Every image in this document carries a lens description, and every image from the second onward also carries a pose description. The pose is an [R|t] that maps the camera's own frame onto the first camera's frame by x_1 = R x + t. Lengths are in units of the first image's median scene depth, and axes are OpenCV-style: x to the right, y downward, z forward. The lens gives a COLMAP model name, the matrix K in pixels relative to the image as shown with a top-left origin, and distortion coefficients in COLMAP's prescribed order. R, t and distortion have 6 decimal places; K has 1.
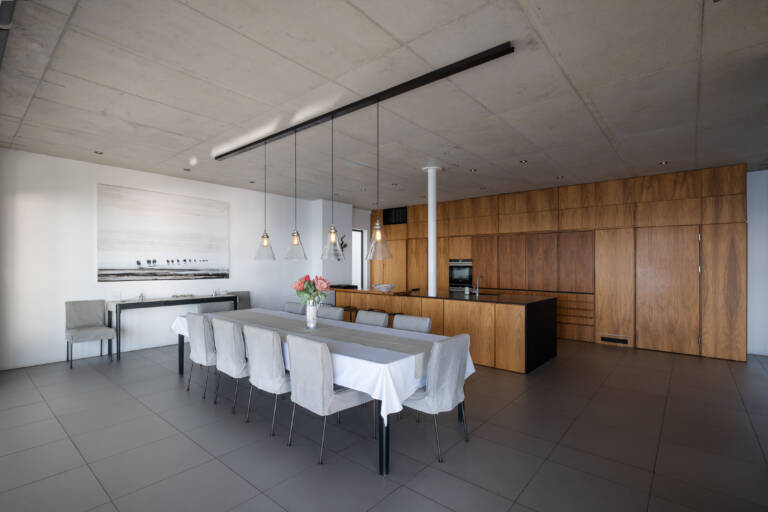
lens RADIAL K [[339.2, 0, 386.4], [0, 339.2, 264.4], [0, 0, 1]] dist [0.003928, 0.000130]
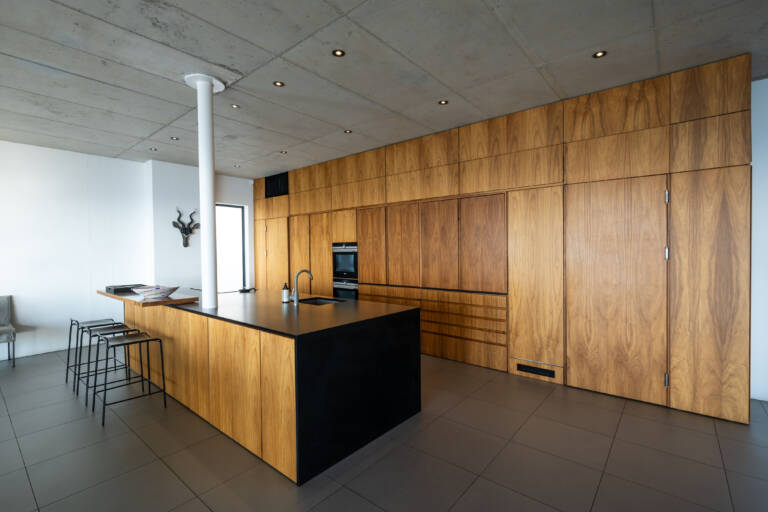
lens RADIAL K [[344.5, 0, 384.0], [0, 344.5, 256.0], [0, 0, 1]] dist [-0.000908, 0.000275]
pose [[0.999363, -0.011407, 0.033820, 0.378959], [0.010882, 0.999818, 0.015653, 0.003695], [-0.033993, -0.015275, 0.999305, 0.390822]]
